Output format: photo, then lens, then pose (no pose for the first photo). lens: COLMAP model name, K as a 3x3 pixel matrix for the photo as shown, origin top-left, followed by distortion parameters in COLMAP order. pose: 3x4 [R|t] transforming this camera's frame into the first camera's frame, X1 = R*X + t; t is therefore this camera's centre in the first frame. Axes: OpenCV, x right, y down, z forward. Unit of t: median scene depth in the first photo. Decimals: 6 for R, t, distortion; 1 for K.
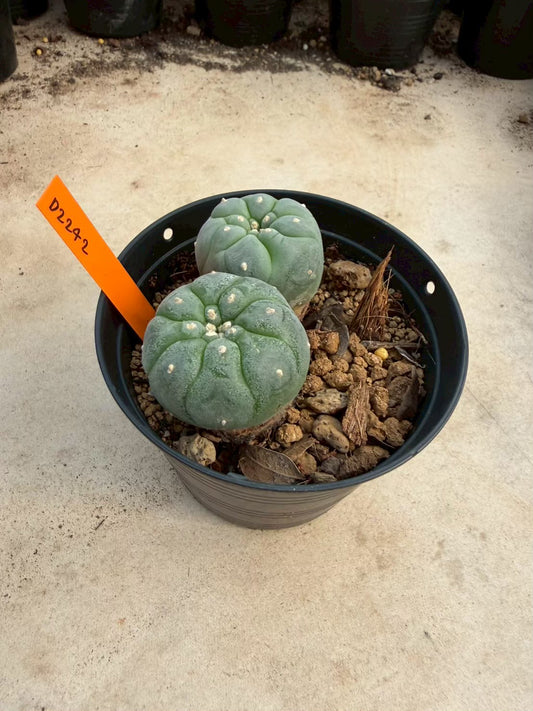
lens RADIAL K [[509.5, 0, 266.5], [0, 509.5, 328.1], [0, 0, 1]] dist [-0.003196, 0.004889]
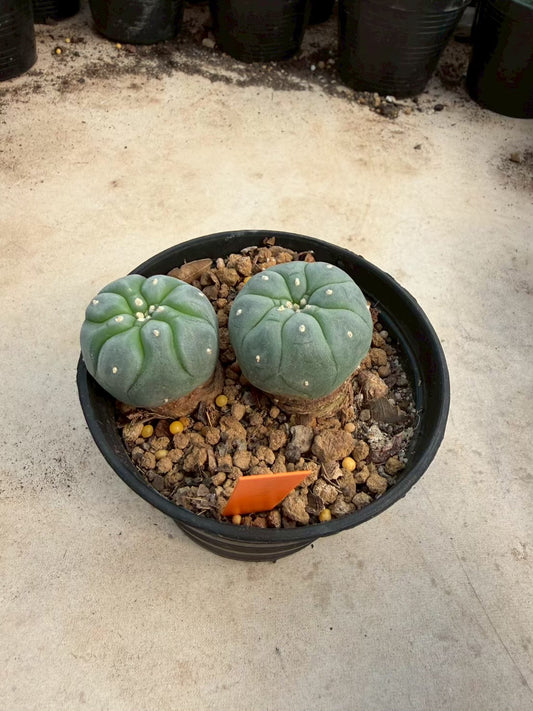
lens RADIAL K [[513.9, 0, 267.9], [0, 513.9, 324.8], [0, 0, 1]] dist [0.000751, 0.001128]
pose [[0.990021, 0.120803, -0.072563, 0.137113], [-0.122798, 0.992149, -0.023683, -0.006315], [0.069132, 0.032357, 0.997083, -0.018353]]
